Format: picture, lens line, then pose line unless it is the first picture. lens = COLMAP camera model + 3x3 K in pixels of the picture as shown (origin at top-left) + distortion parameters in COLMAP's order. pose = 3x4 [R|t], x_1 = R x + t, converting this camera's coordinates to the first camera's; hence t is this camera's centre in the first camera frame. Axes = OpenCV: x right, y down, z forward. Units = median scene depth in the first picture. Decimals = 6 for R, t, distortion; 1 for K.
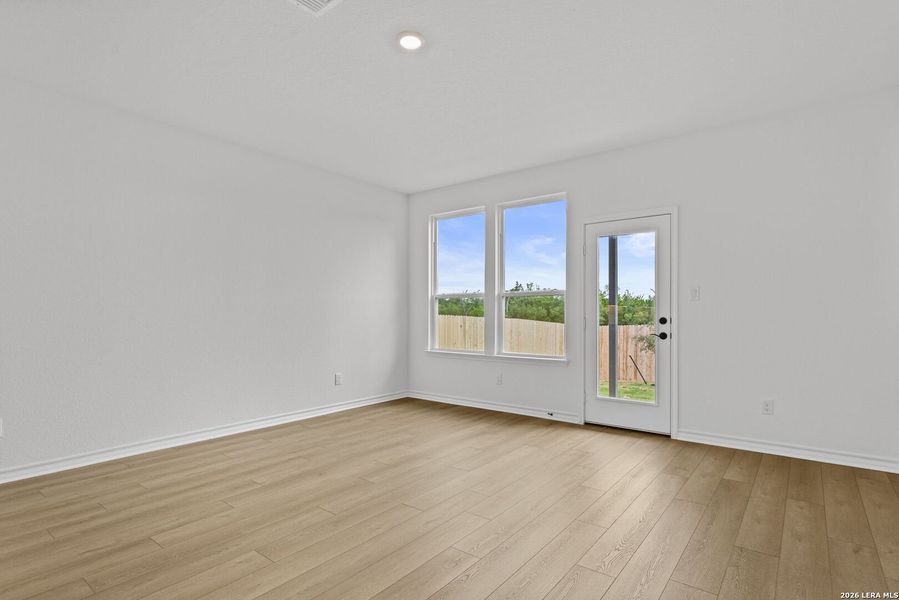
lens RADIAL K [[457.9, 0, 451.8], [0, 457.9, 313.6], [0, 0, 1]] dist [0.001627, 0.000524]
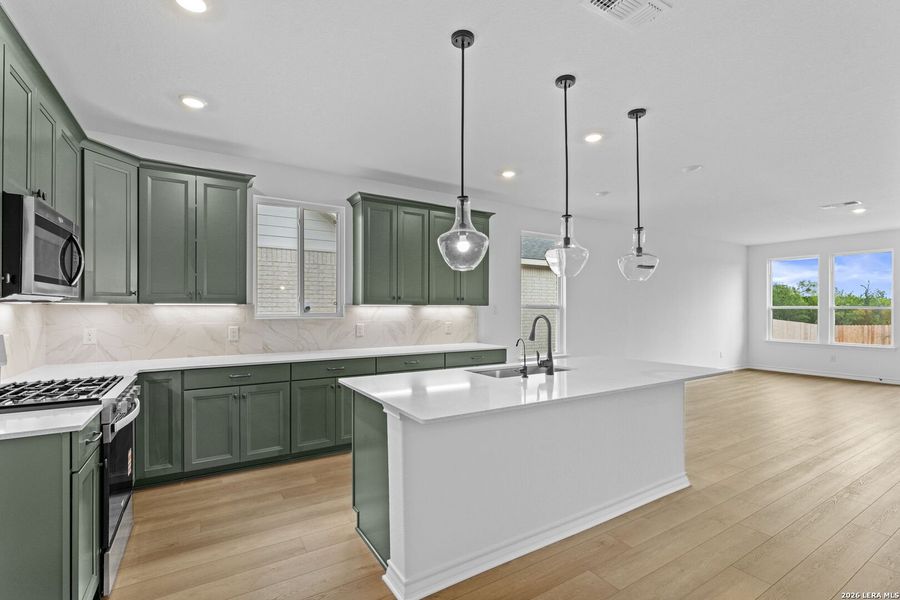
lens RADIAL K [[405.8, 0, 450.7], [0, 405.8, 310.9], [0, 0, 1]] dist [-0.000215, -0.000082]
pose [[0.936205, 0.002868, -0.351442, -0.801580], [-0.001439, 0.999990, 0.004329, -0.041182], [0.351450, -0.003547, 0.936200, -1.034739]]
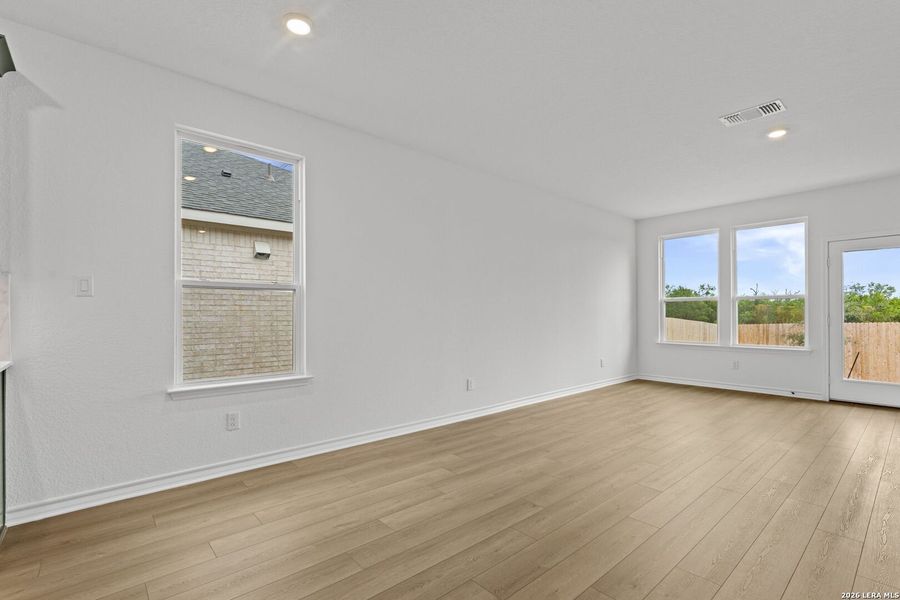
lens RADIAL K [[412.9, 0, 453.9], [0, 412.9, 314.0], [0, 0, 1]] dist [-0.001285, -0.000239]
pose [[0.982294, -0.003751, -0.187306, -0.522974], [0.003660, 0.999993, -0.000831, 0.000069], [0.187308, 0.000130, 0.982301, -0.312107]]
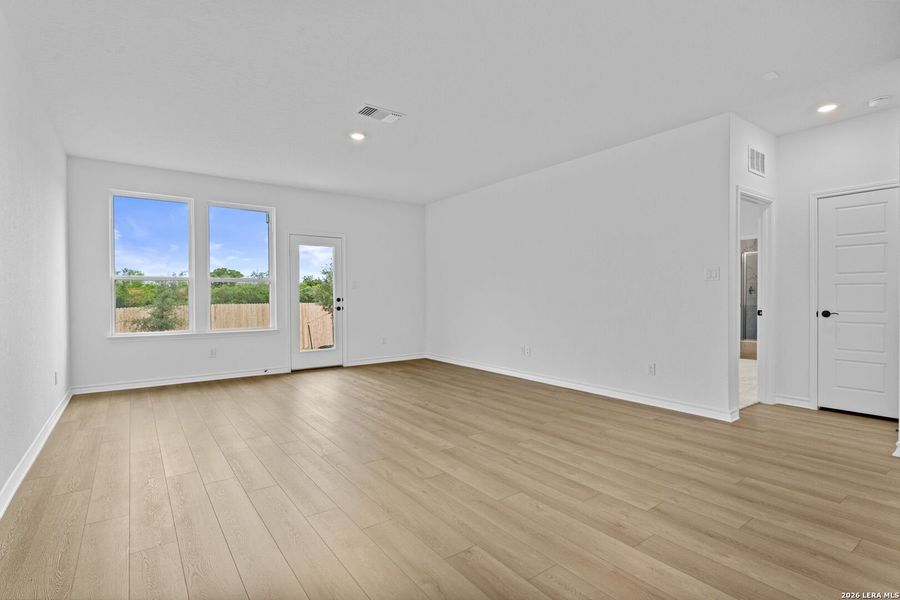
lens RADIAL K [[438.5, 0, 450.0], [0, 438.5, 300.0], [0, 0, 1]] dist [0.000836, -0.000229]
pose [[0.277933, -0.011613, 0.960530, -0.930079], [0.005043, 0.999931, 0.010631, 0.001147], [-0.960587, 0.001890, 0.277972, 0.131977]]
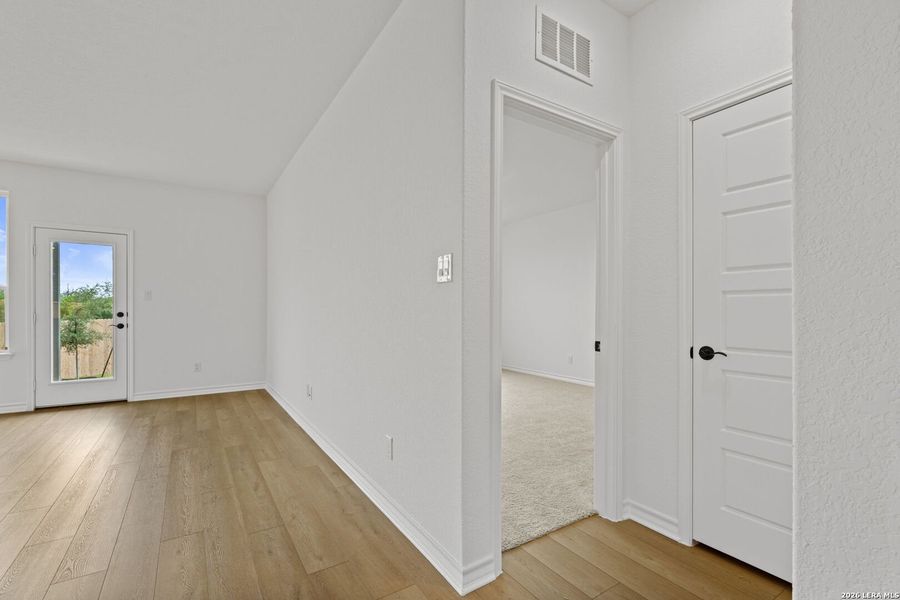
lens RADIAL K [[405.8, 0, 450.7], [0, 405.8, 310.9], [0, 0, 1]] dist [-0.000215, -0.000082]
pose [[0.336018, -0.001004, 0.941855, -0.297150], [-0.002303, 0.999996, 0.001887, 0.000598], [-0.941853, -0.002804, 0.336014, -0.268595]]
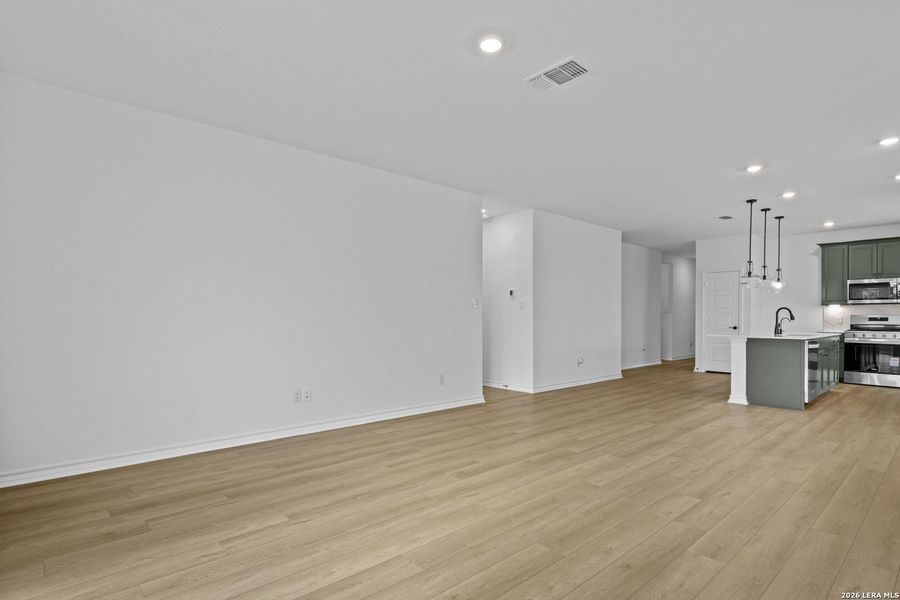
lens RADIAL K [[458.4, 0, 452.3], [0, 458.4, 313.6], [0, 0, 1]] dist [0.001627, 0.000524]
pose [[-0.984688, 0.001123, 0.174321, -0.110048], [-0.000570, 0.999953, -0.009658, 0.001351], [-0.174323, -0.009610, -0.984642, 1.188515]]
